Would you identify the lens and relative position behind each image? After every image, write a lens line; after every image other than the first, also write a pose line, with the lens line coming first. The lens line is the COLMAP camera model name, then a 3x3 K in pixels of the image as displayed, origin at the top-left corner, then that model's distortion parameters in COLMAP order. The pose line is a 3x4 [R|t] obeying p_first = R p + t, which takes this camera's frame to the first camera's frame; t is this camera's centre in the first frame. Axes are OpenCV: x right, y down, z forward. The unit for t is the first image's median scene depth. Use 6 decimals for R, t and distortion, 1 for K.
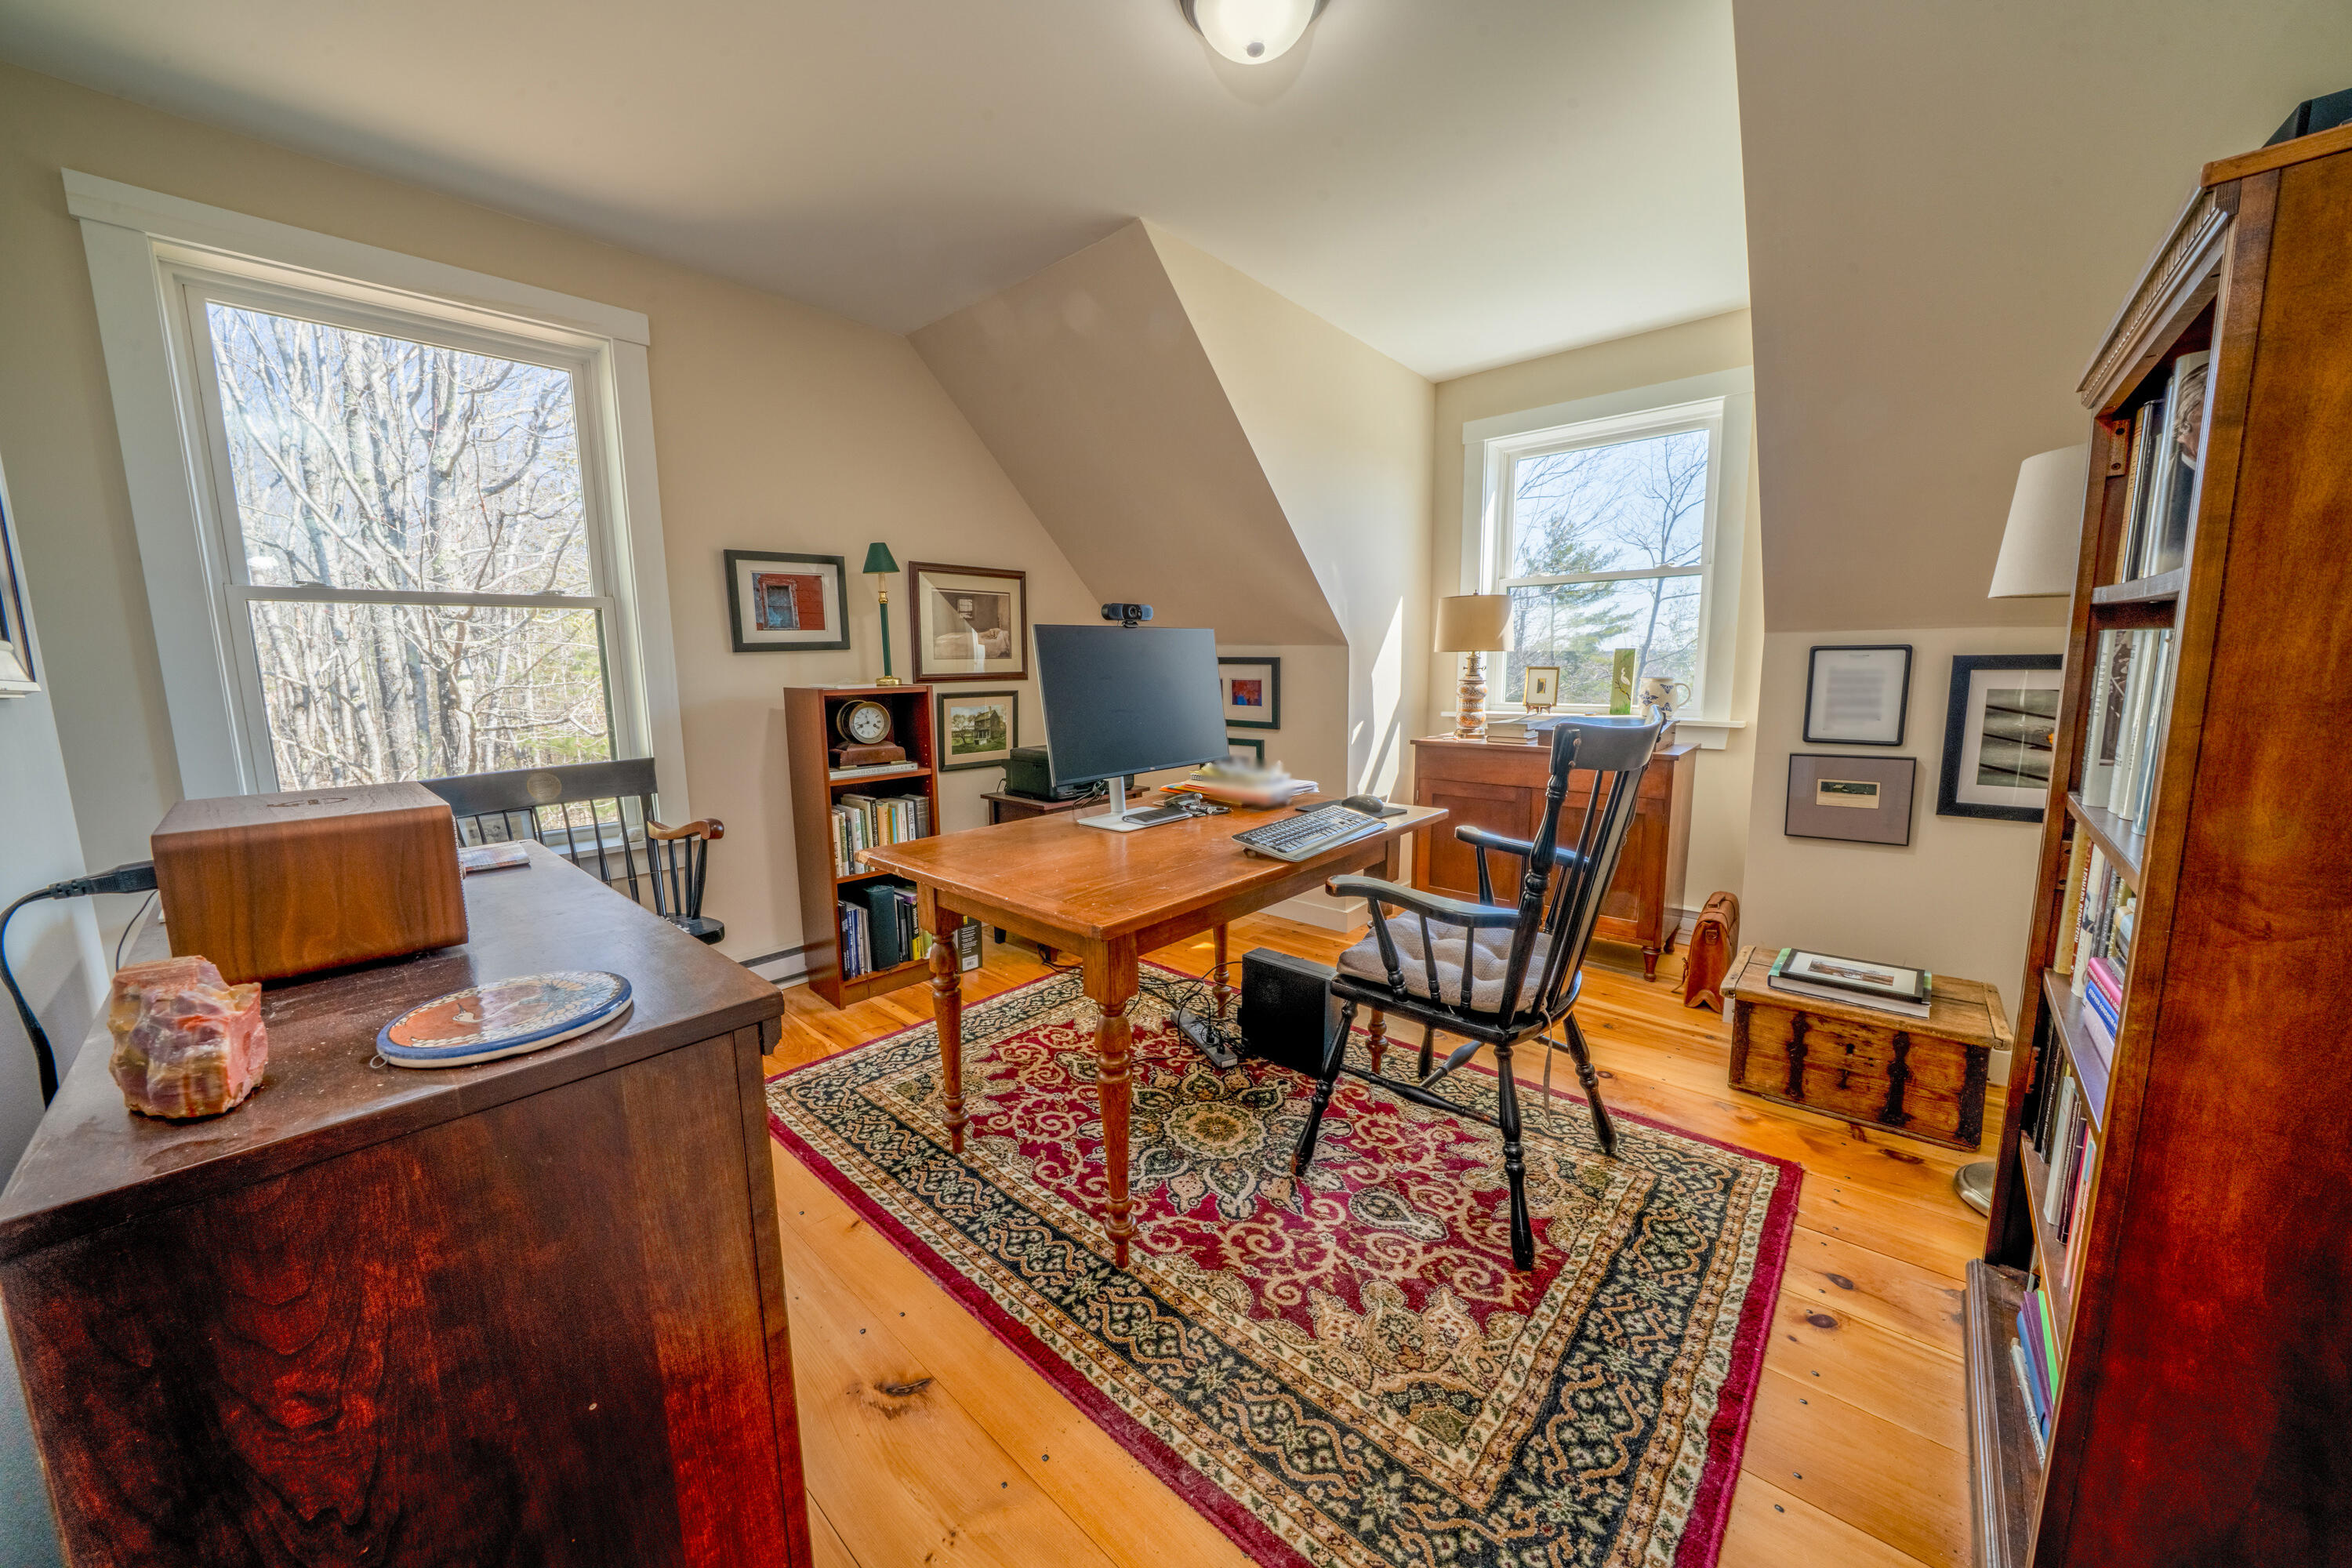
lens RADIAL K [[821.4, 0, 1167.8], [0, 821.4, 781.4], [0, 0, 1]] dist [-0.011089, -0.000067]
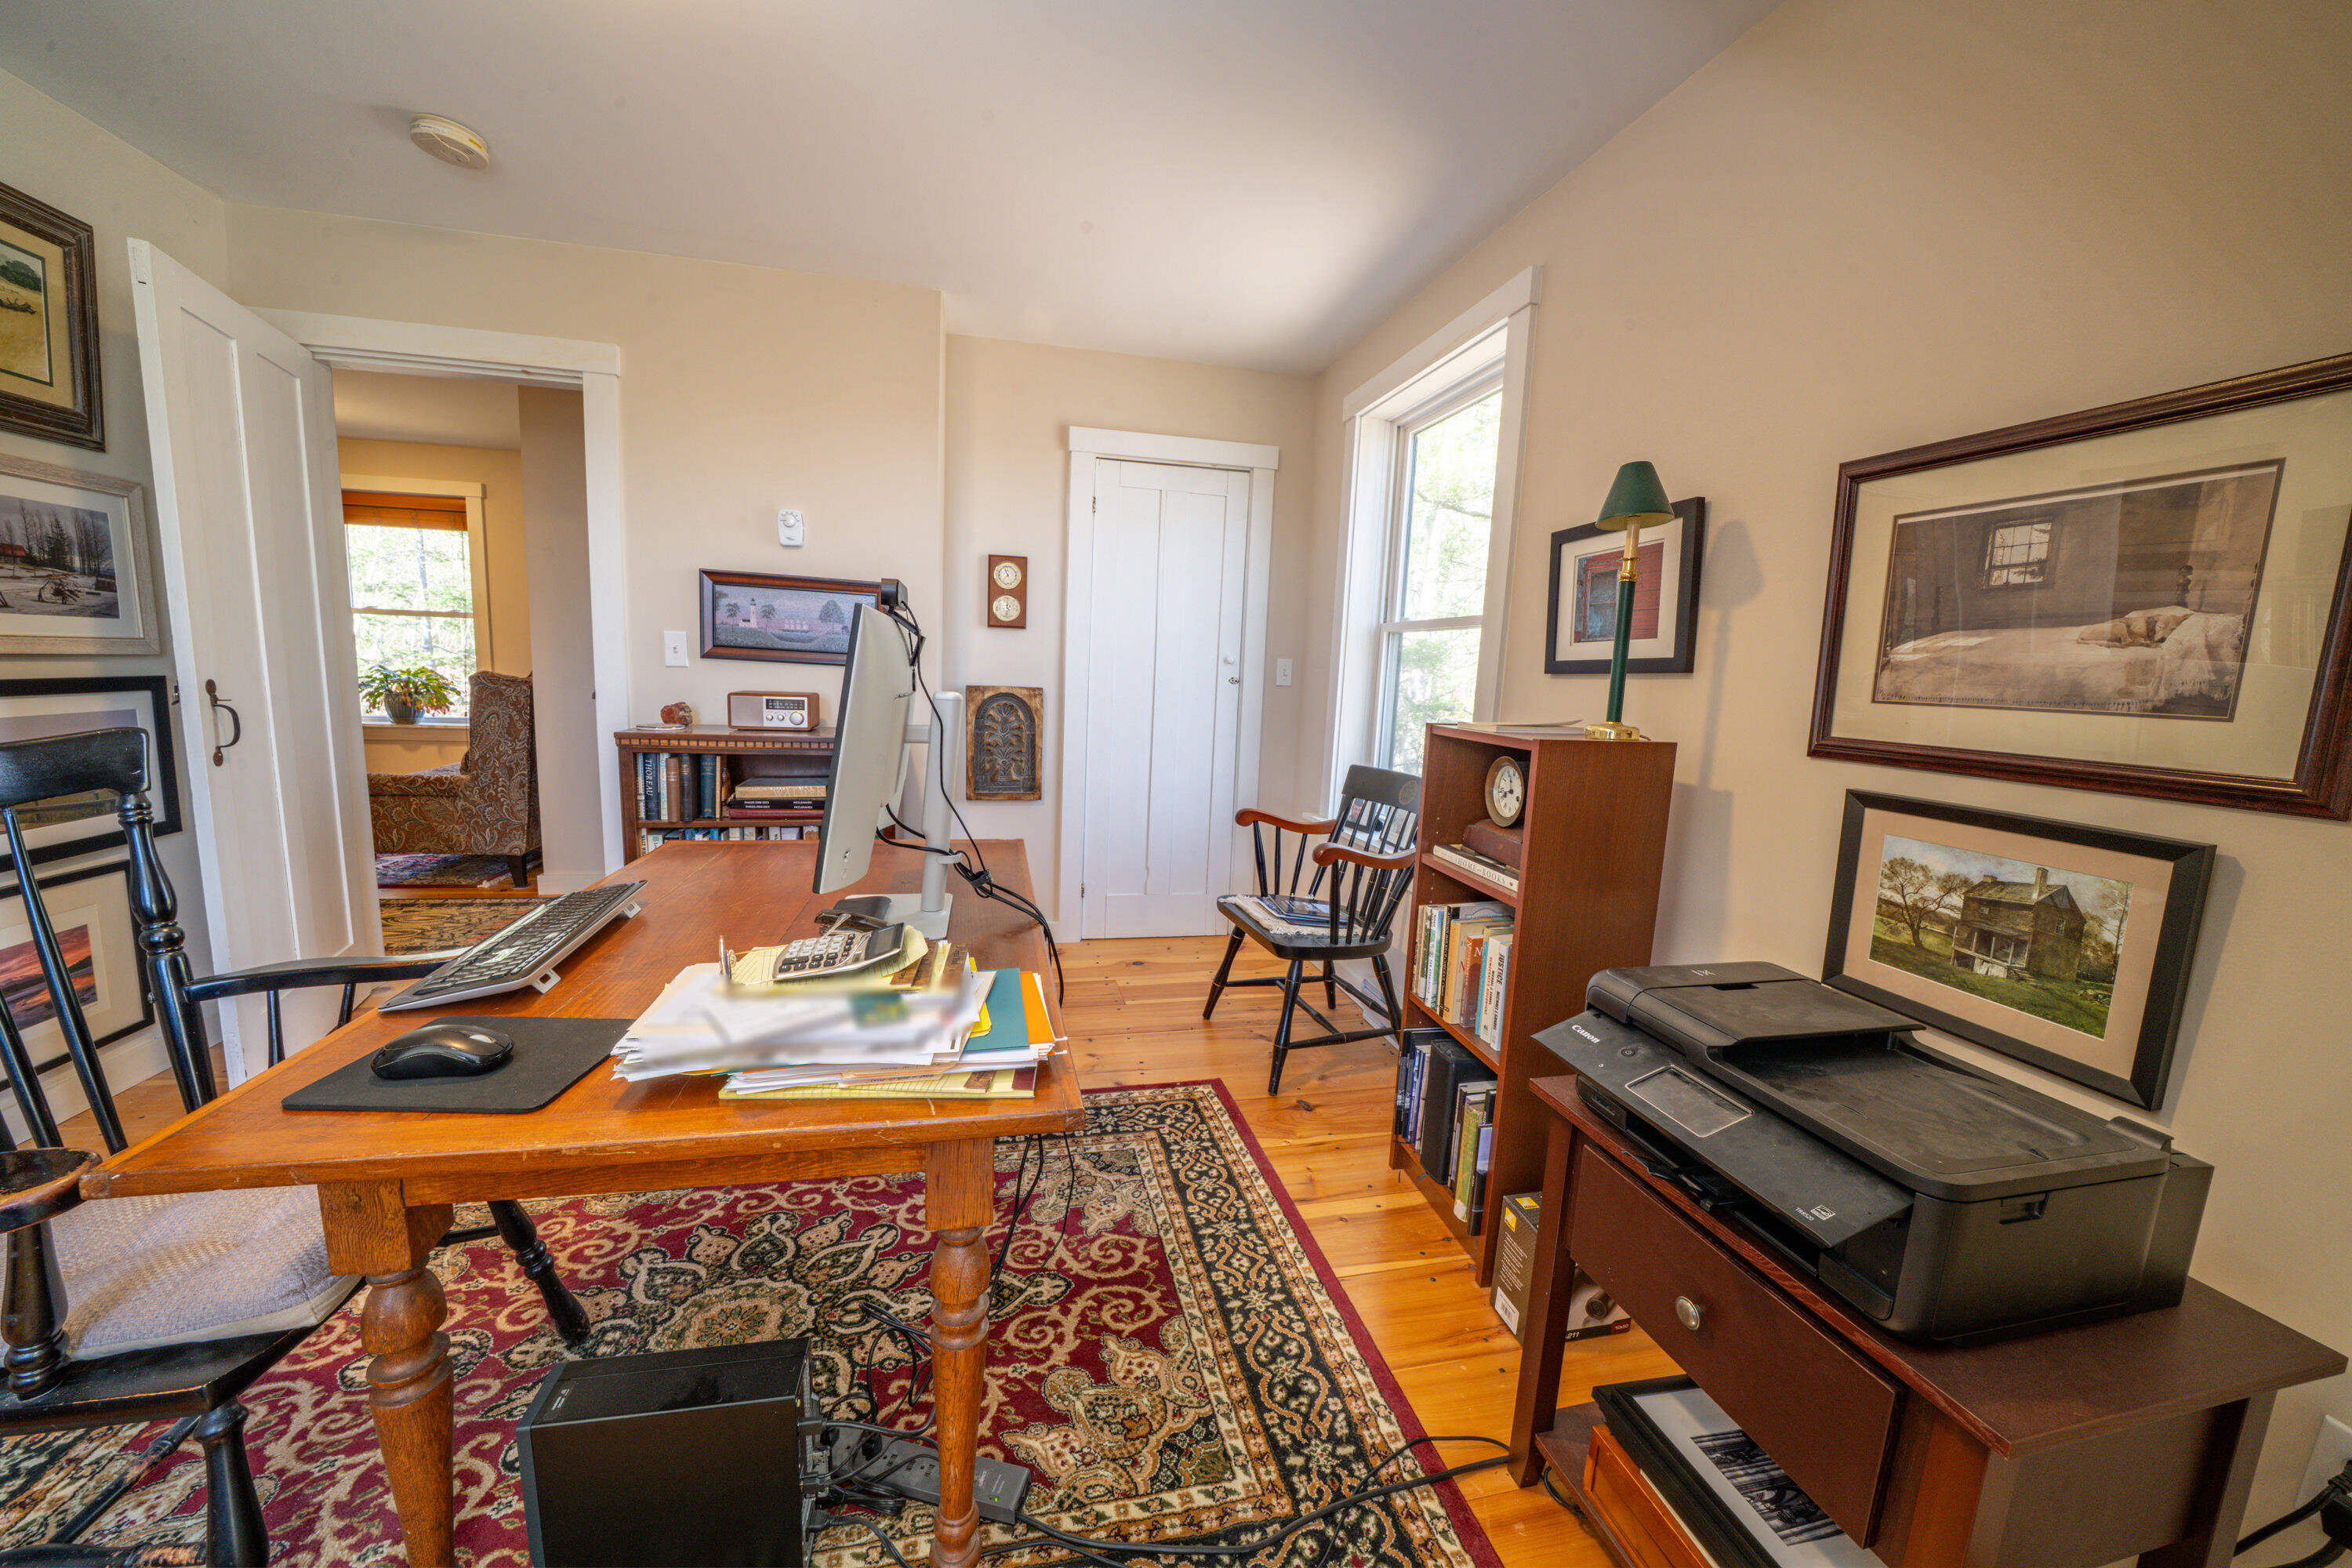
lens RADIAL K [[821.4, 0, 1157.9], [0, 821.4, 774.3], [0, 0, 1]] dist [-0.011089, -0.000067]
pose [[-0.582138, 0.101947, -0.806674, 0.295255], [-0.144650, 0.963298, 0.226128, -0.204663], [0.800120, 0.248323, -0.546025, 1.257581]]
